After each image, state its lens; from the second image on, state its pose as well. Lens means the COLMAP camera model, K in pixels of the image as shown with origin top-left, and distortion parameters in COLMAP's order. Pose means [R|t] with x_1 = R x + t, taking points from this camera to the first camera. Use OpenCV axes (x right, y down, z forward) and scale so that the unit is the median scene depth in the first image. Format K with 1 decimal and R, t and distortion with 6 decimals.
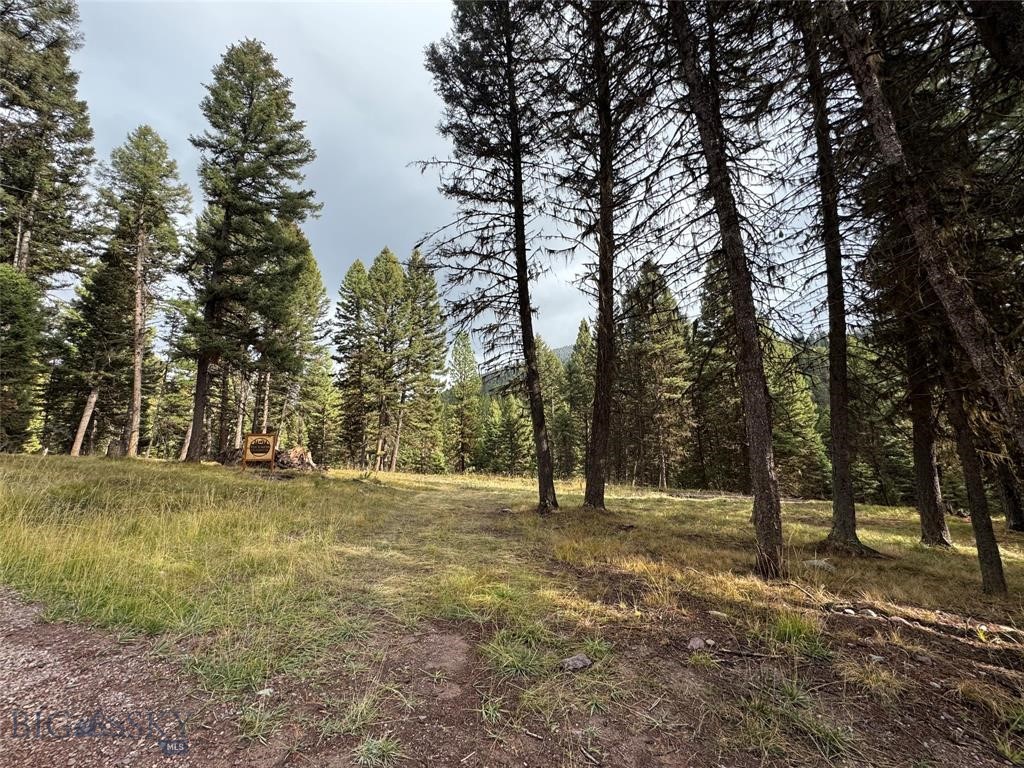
lens RADIAL K [[409.0, 0, 512.2], [0, 409.0, 384.6], [0, 0, 1]] dist [-0.000695, -0.000430]
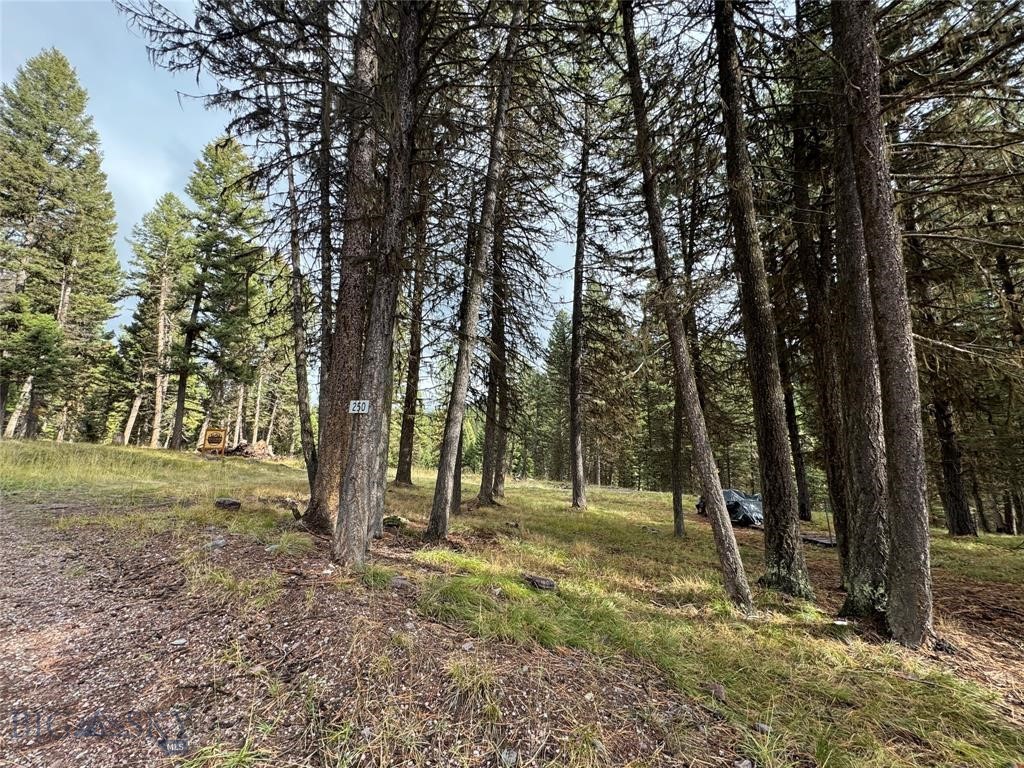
lens RADIAL K [[409.0, 0, 514.1], [0, 409.0, 385.2], [0, 0, 1]] dist [-0.000695, -0.000430]
pose [[0.994095, -0.001675, -0.108500, 0.345697], [0.000016, 0.999883, -0.015287, -0.004287], [0.108513, 0.015195, 0.993979, -0.168773]]
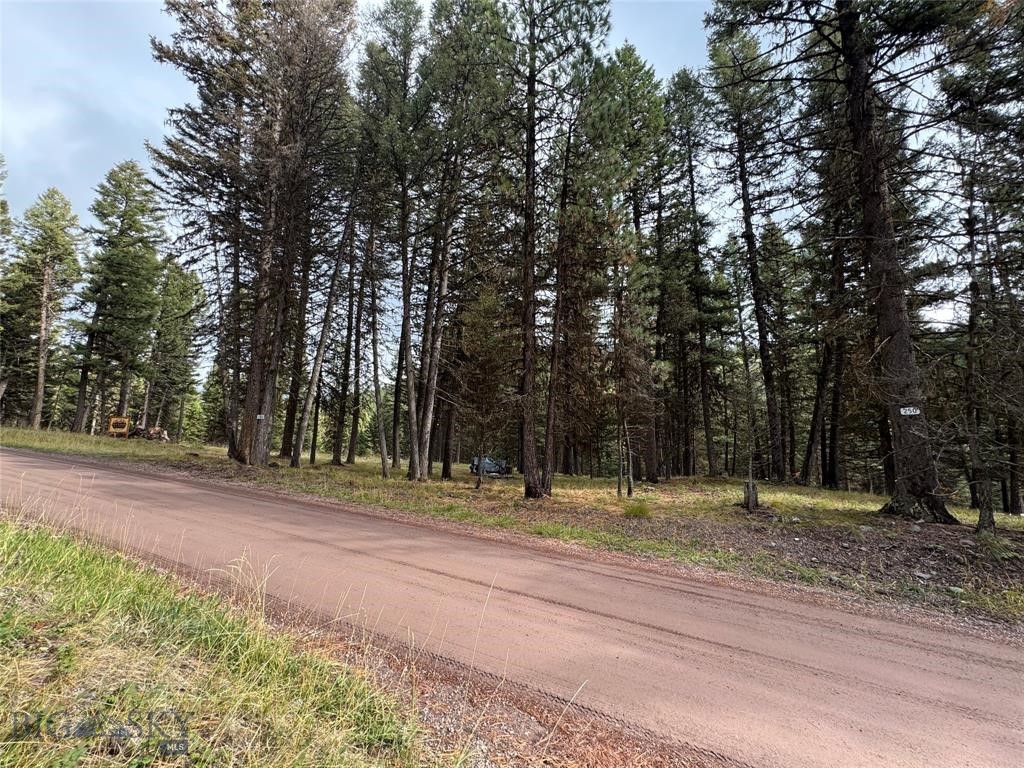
lens RADIAL K [[409.0, 0, 512.0], [0, 409.0, 383.5], [0, 0, 1]] dist [-0.000695, -0.000430]
pose [[0.993650, 0.035950, 0.106620, 0.516289], [-0.036804, 0.999304, 0.006052, -0.054826], [-0.106328, -0.009938, 0.994281, -0.539323]]
